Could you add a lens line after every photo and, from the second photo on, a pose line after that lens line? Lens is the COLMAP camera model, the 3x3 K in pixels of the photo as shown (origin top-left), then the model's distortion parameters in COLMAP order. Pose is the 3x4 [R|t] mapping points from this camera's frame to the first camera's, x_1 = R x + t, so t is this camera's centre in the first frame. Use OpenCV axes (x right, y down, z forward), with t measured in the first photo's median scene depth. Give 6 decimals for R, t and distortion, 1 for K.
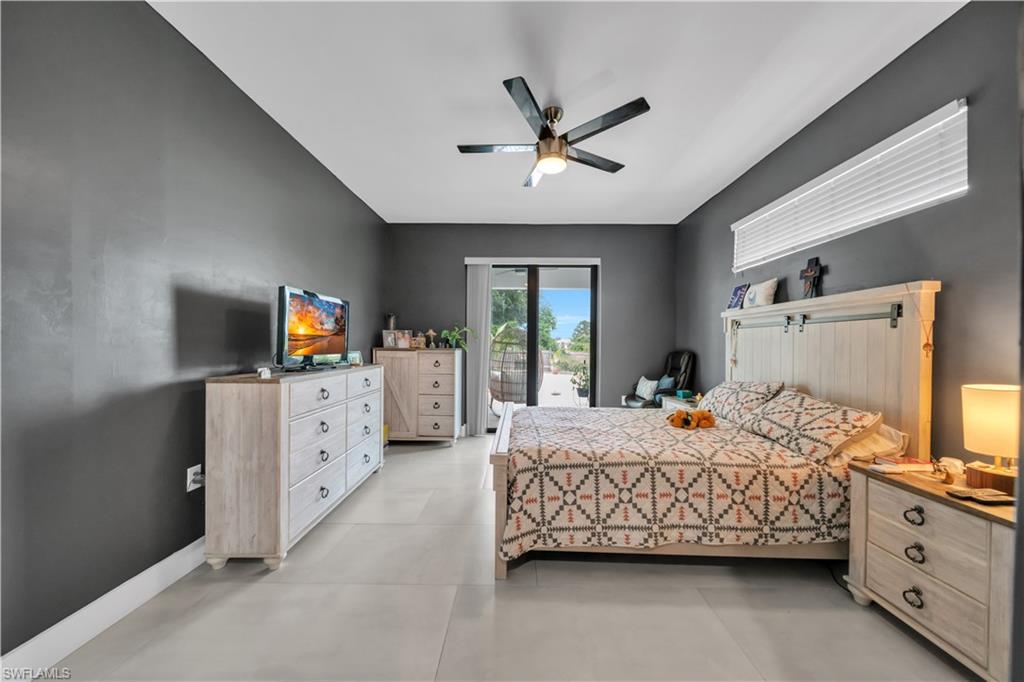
lens RADIAL K [[353.7, 0, 514.7], [0, 353.7, 347.1], [0, 0, 1]] dist [0.001662, -0.001319]
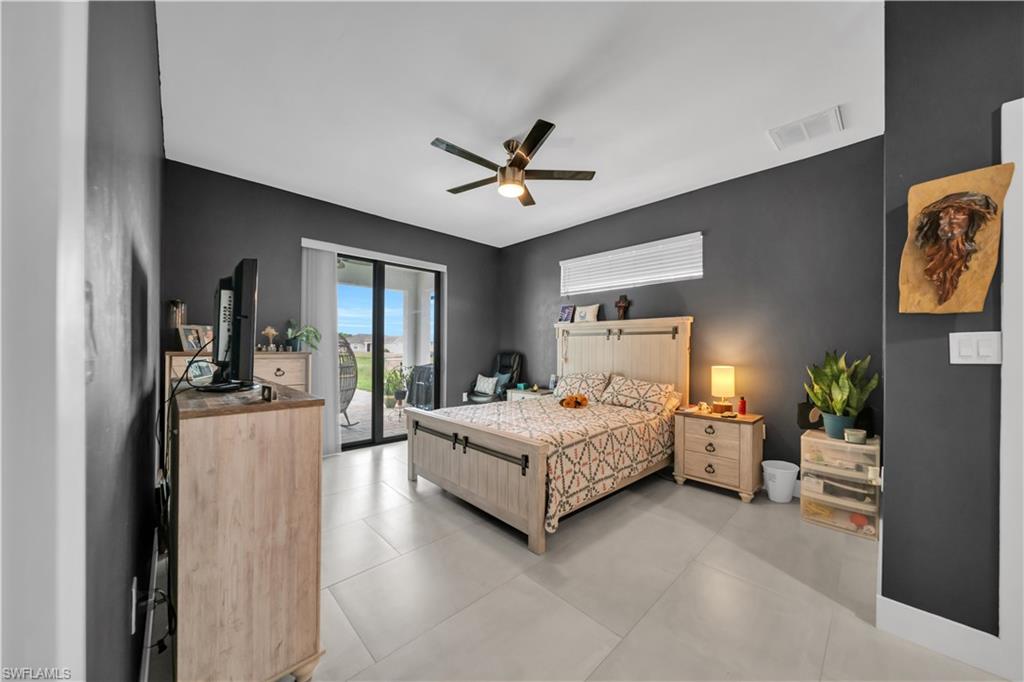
lens RADIAL K [[353.7, 0, 514.7], [0, 353.7, 347.1], [0, 0, 1]] dist [0.001662, -0.001319]
pose [[0.714001, -0.000113, 0.700145, -0.821108], [0.002120, 0.999996, -0.002000, -0.009366], [-0.700141, 0.002912, 0.713998, 0.217540]]
